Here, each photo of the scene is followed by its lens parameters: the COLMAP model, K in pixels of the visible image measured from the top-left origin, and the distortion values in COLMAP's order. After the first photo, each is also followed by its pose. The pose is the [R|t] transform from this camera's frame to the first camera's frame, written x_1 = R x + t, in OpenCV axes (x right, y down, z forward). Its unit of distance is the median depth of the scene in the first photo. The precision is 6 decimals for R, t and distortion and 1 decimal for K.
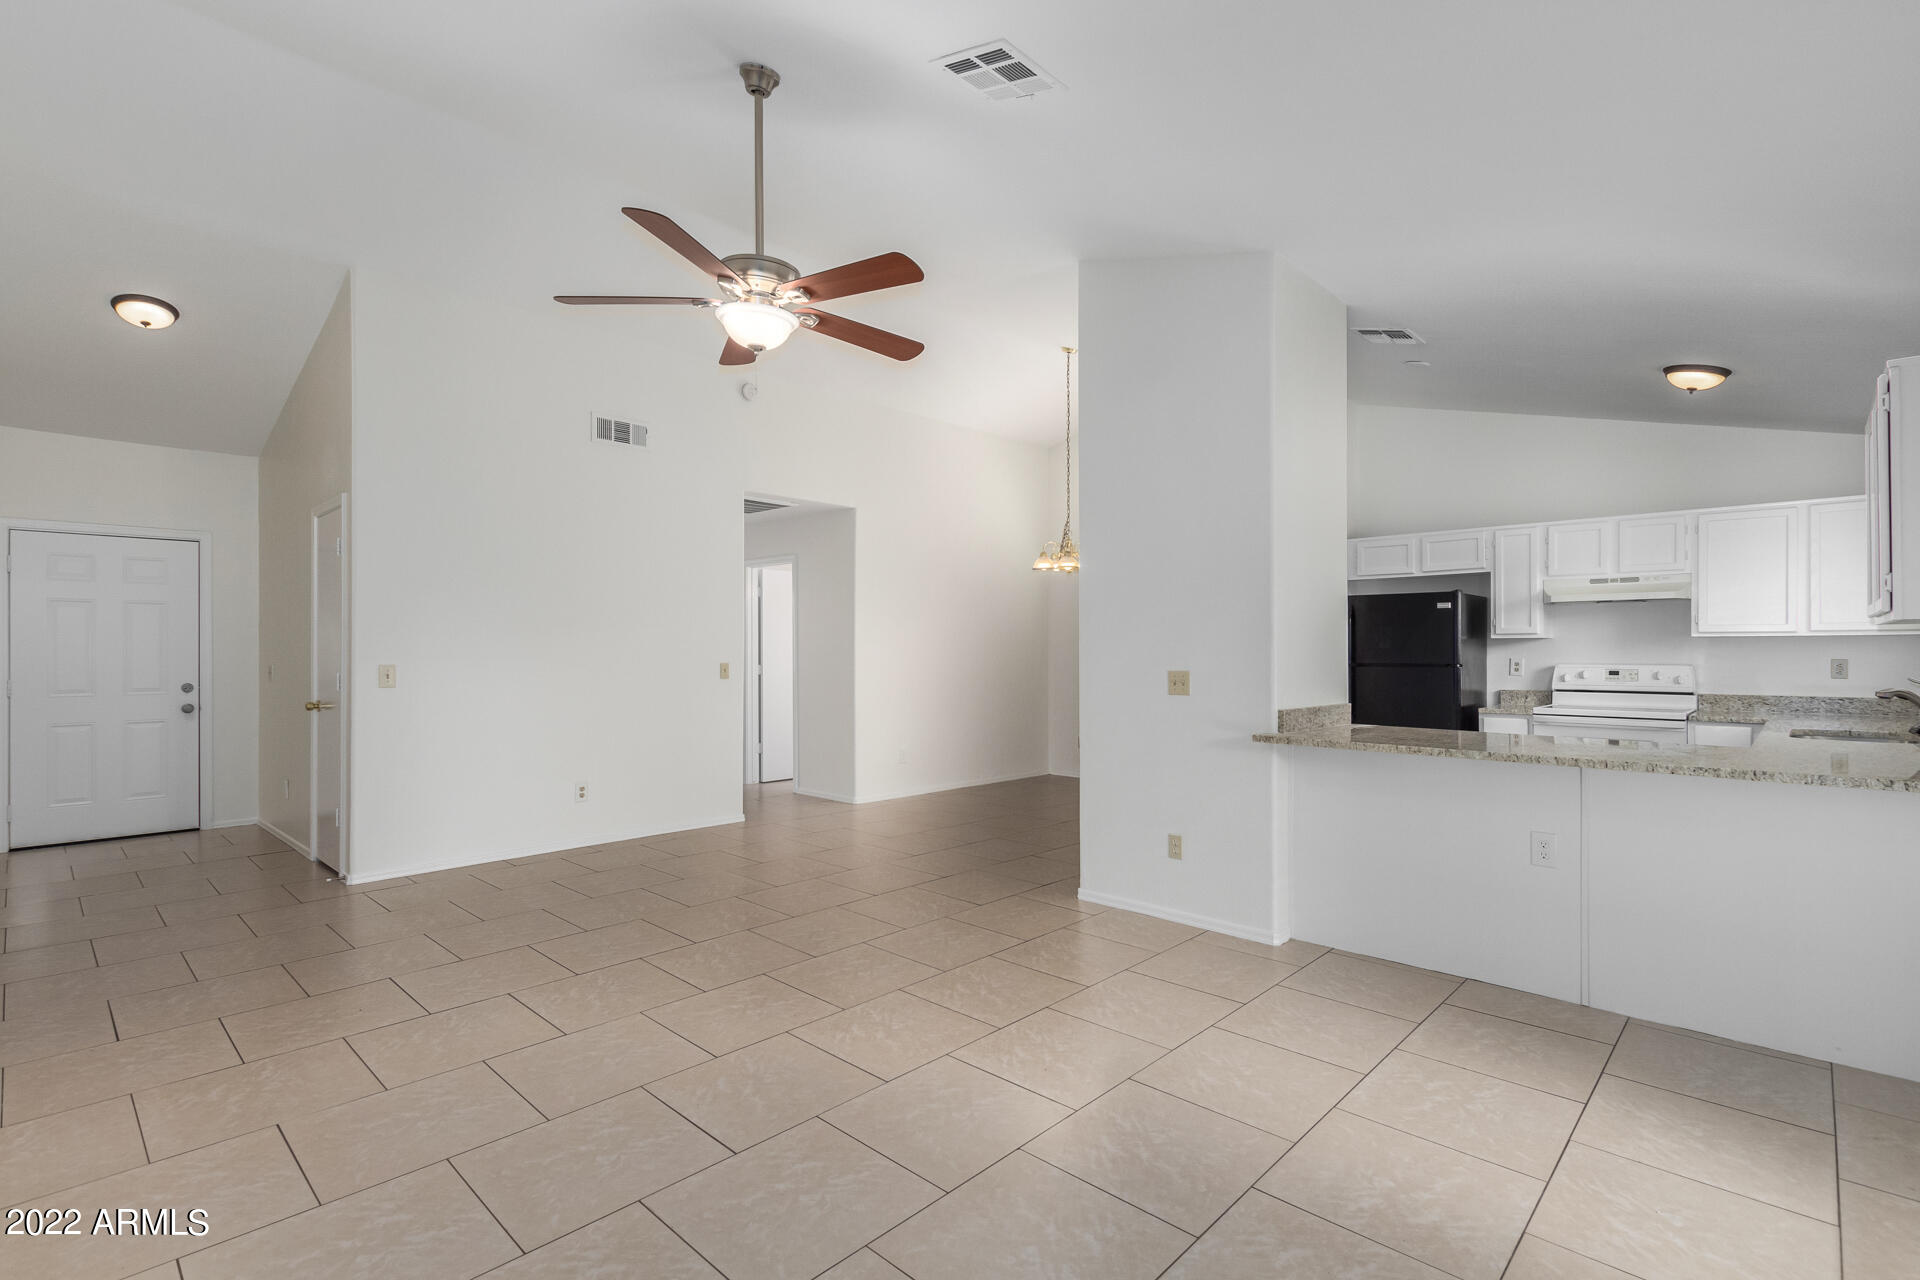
lens RADIAL K [[890.2, 0, 966.9], [0, 890.2, 650.4], [0, 0, 1]] dist [0.002273, -0.000796]
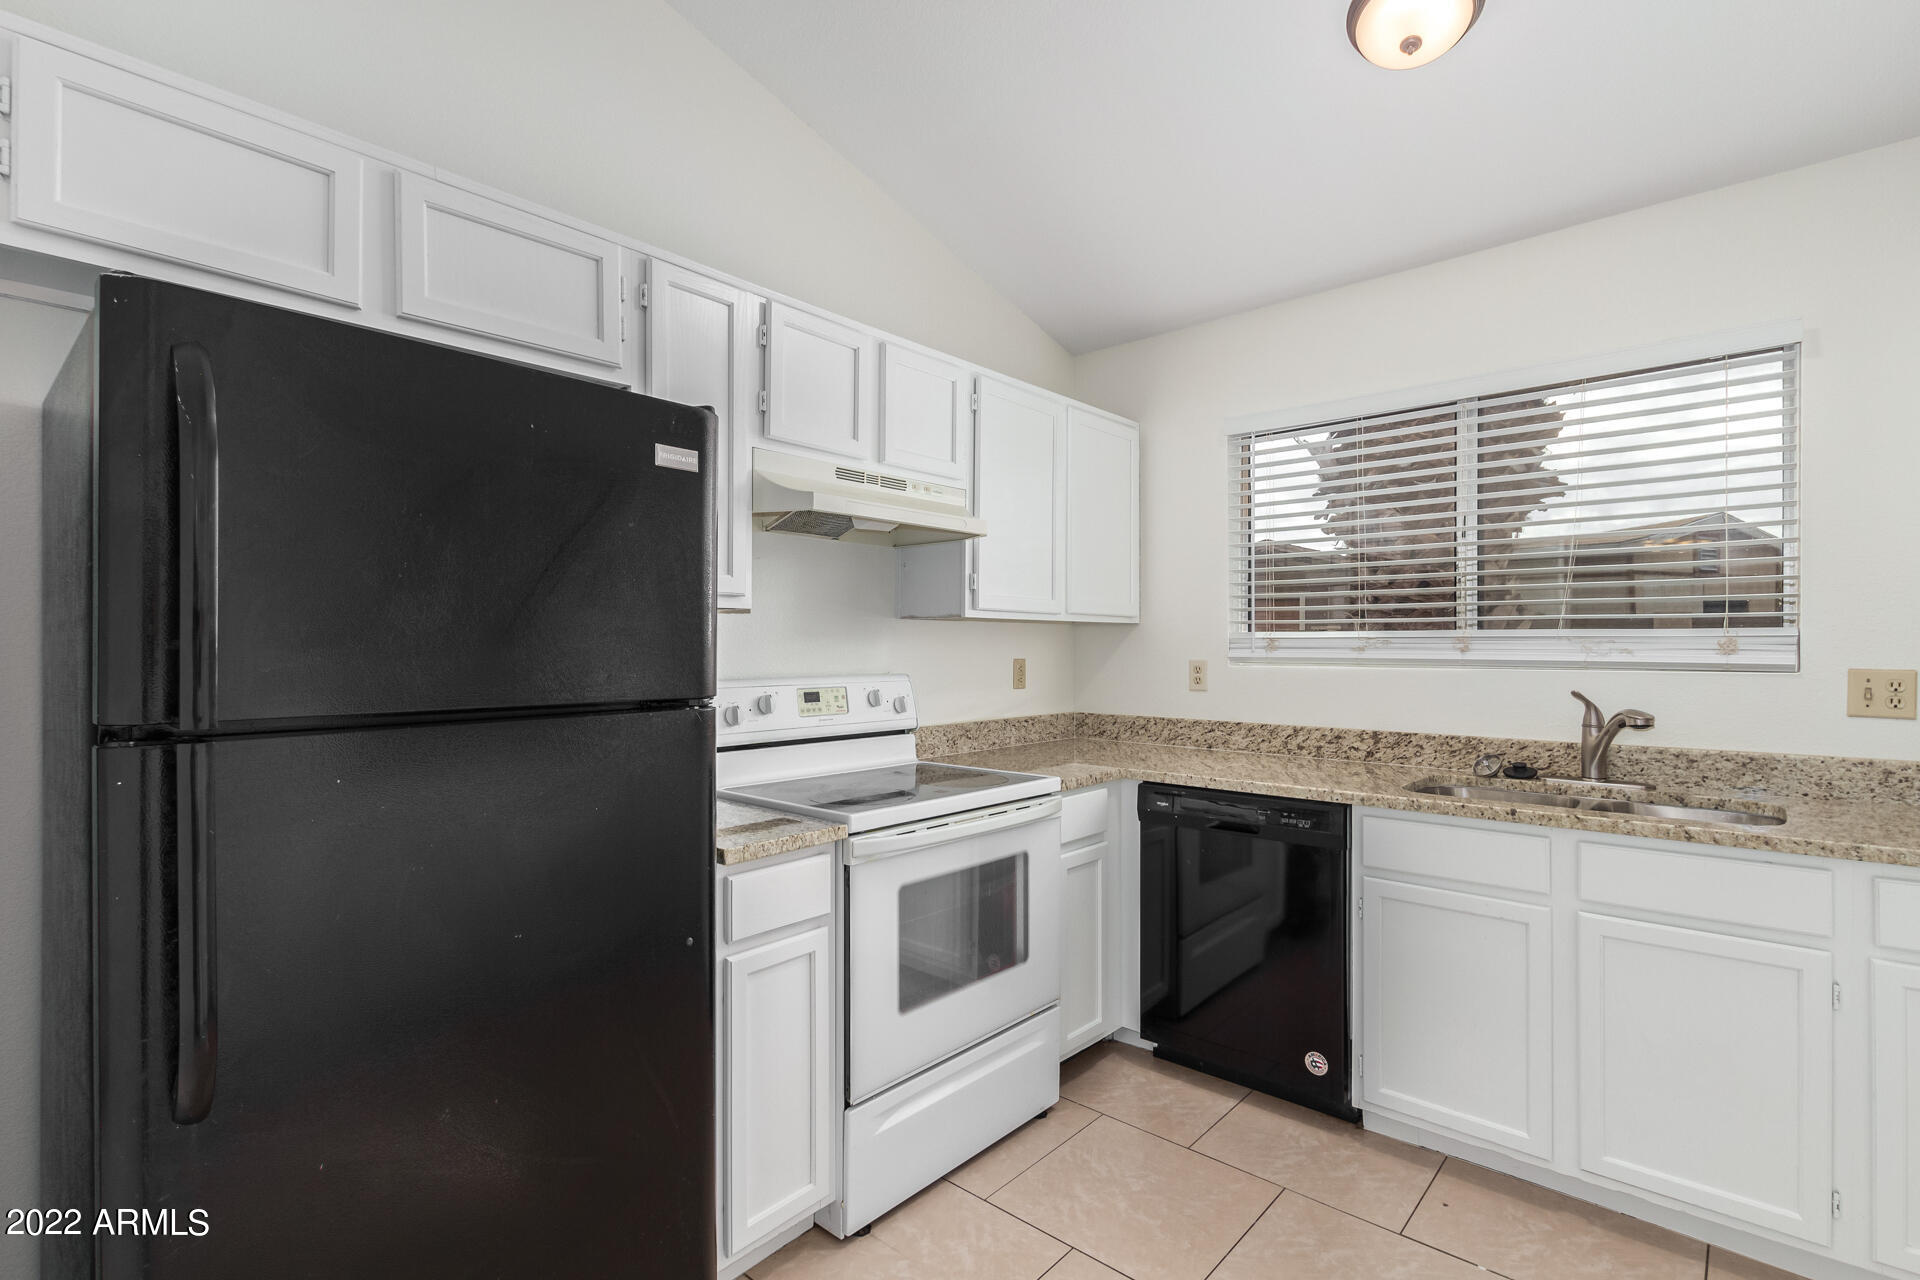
lens RADIAL K [[890.2, 0, 968.6], [0, 890.2, 657.1], [0, 0, 1]] dist [0.002273, -0.000796]
pose [[-0.030631, -0.011071, 0.999469, 0.300752], [-0.005593, 0.999925, 0.010905, 0.000979], [-0.999515, -0.005256, -0.030691, 0.967415]]
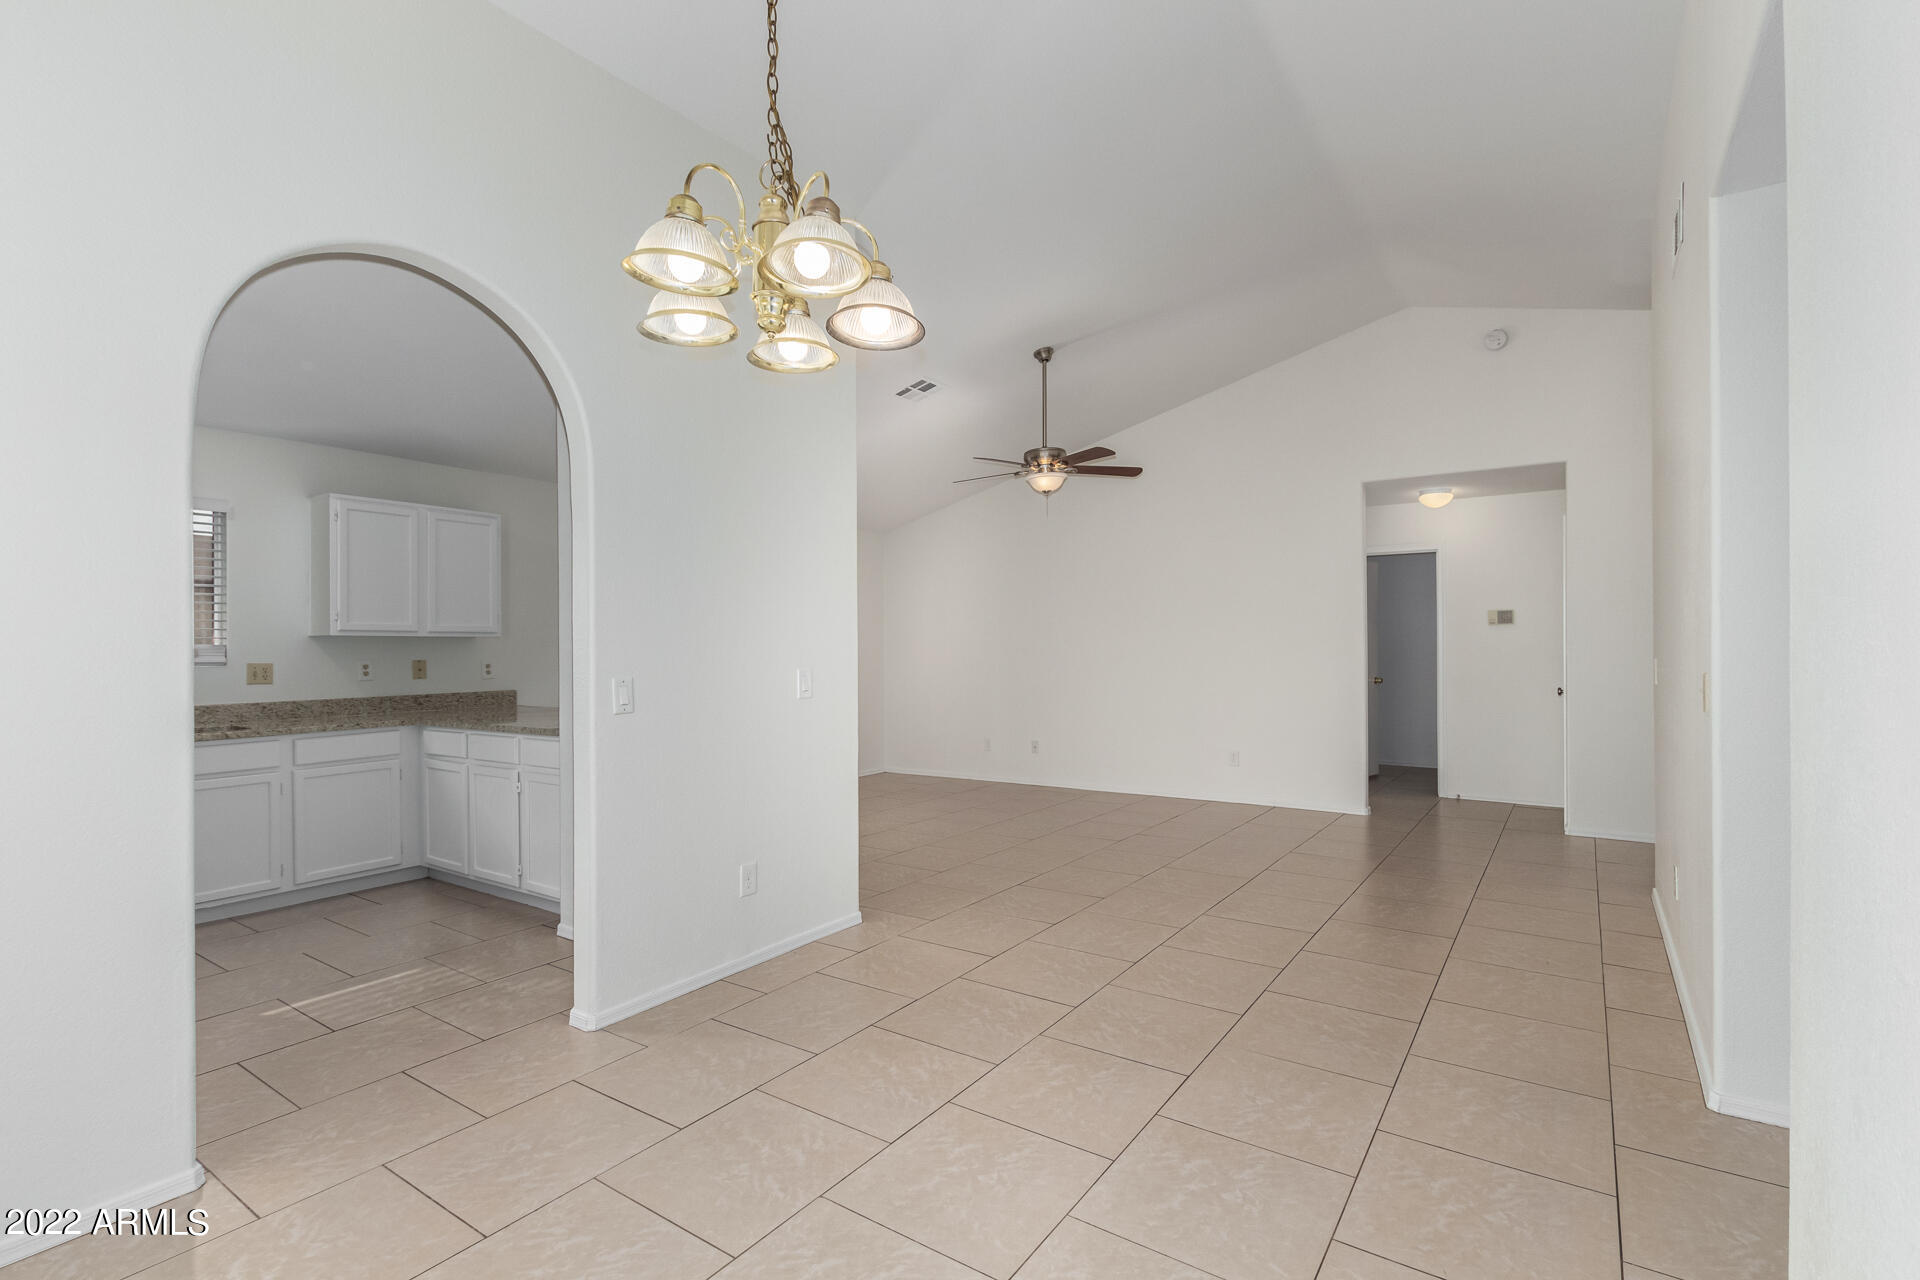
lens RADIAL K [[890.2, 0, 955.1], [0, 890.2, 628.0], [0, 0, 1]] dist [0.002273, -0.000796]
pose [[-0.989732, 0.005559, -0.142831, 0.123068], [0.008579, 0.999752, -0.020539, -0.002292], [0.142681, -0.021554, -0.989534, 1.511422]]
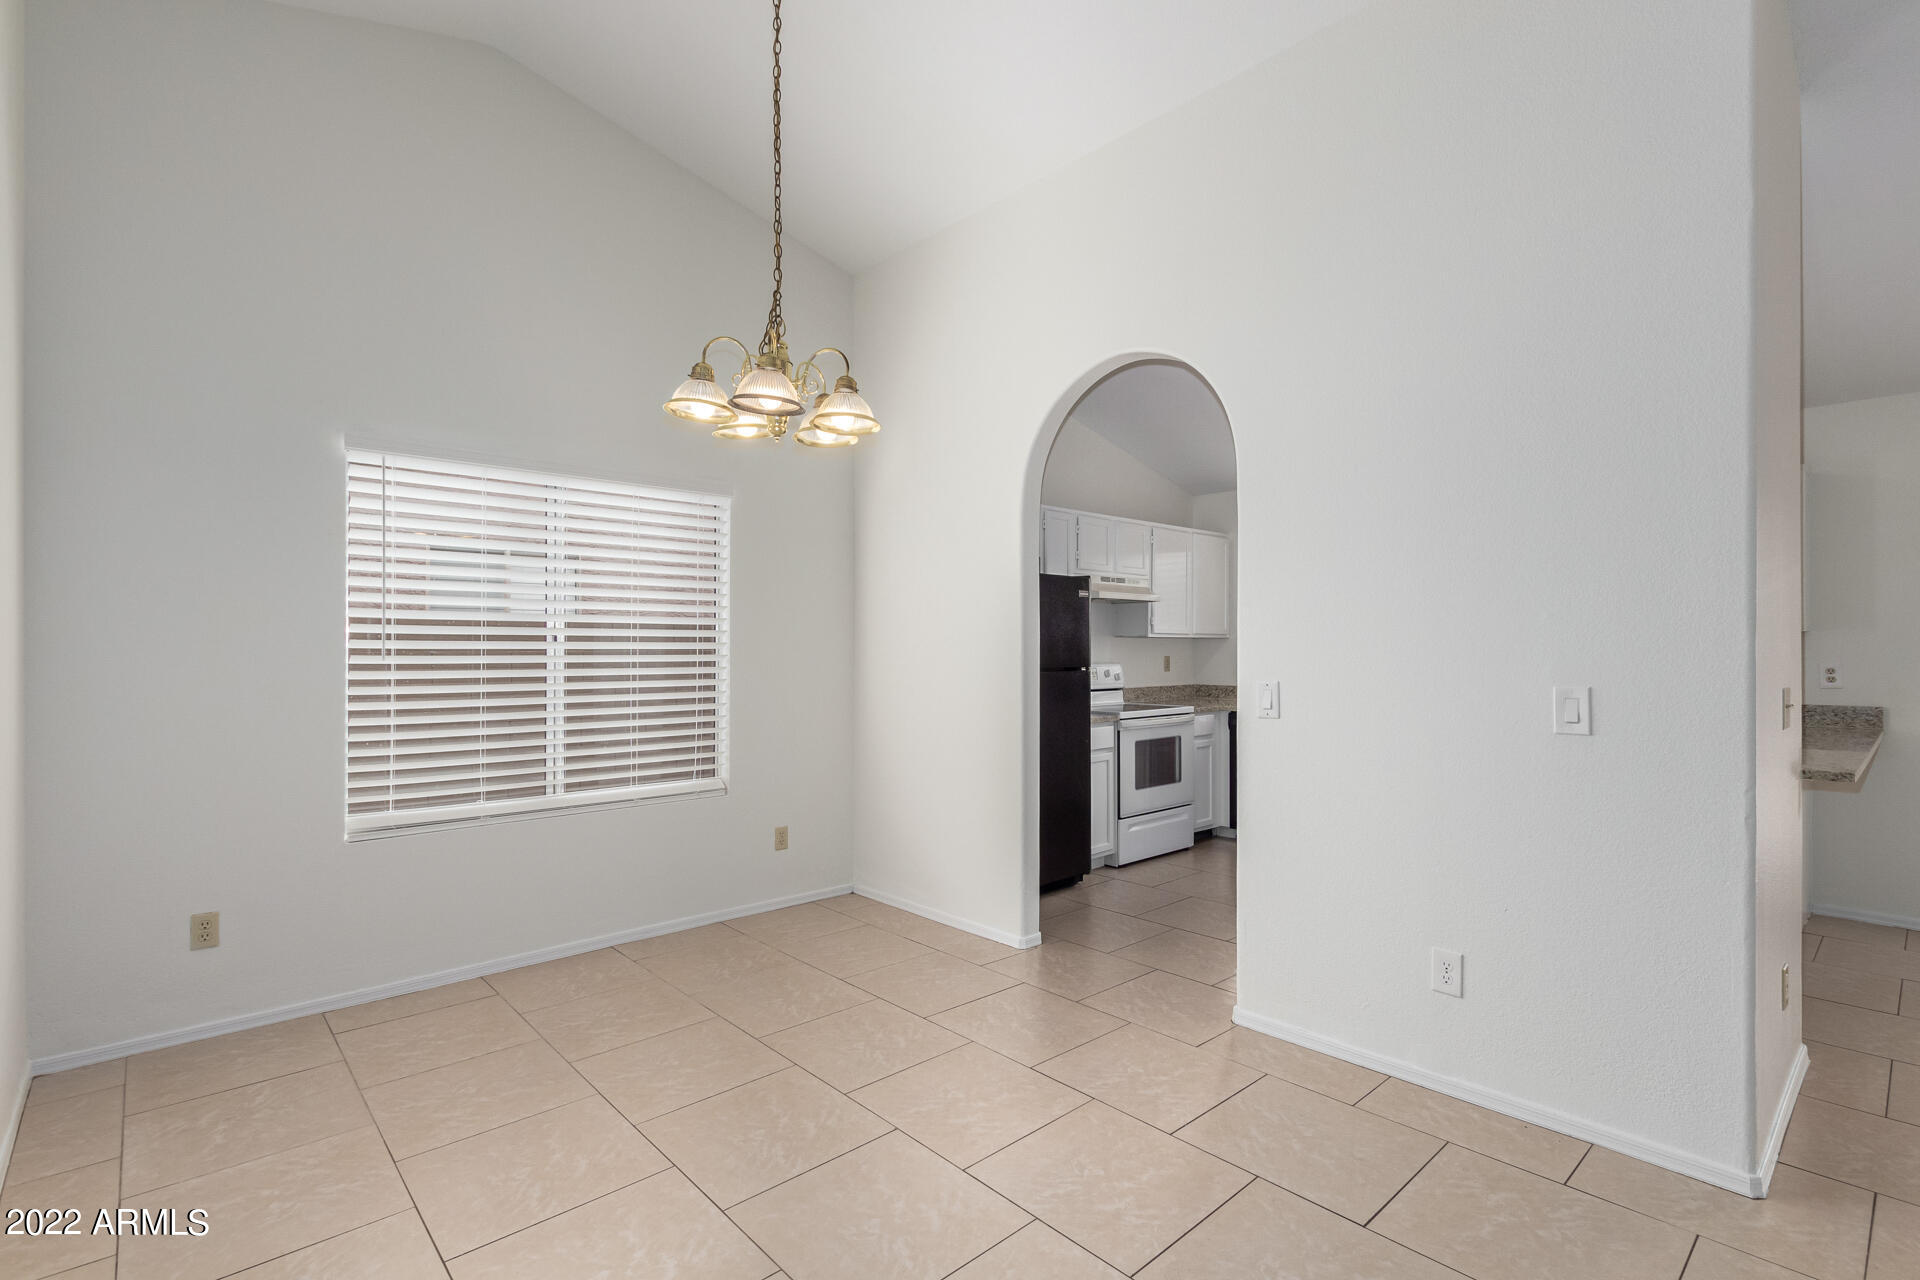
lens RADIAL K [[890.2, 0, 977.6], [0, 890.2, 656.2], [0, 0, 1]] dist [0.002273, -0.000796]
pose [[0.064159, -0.010838, 0.997881, -0.283656], [-0.001280, 0.999939, 0.010942, -0.003632], [-0.997939, -0.001980, 0.064141, 1.087782]]
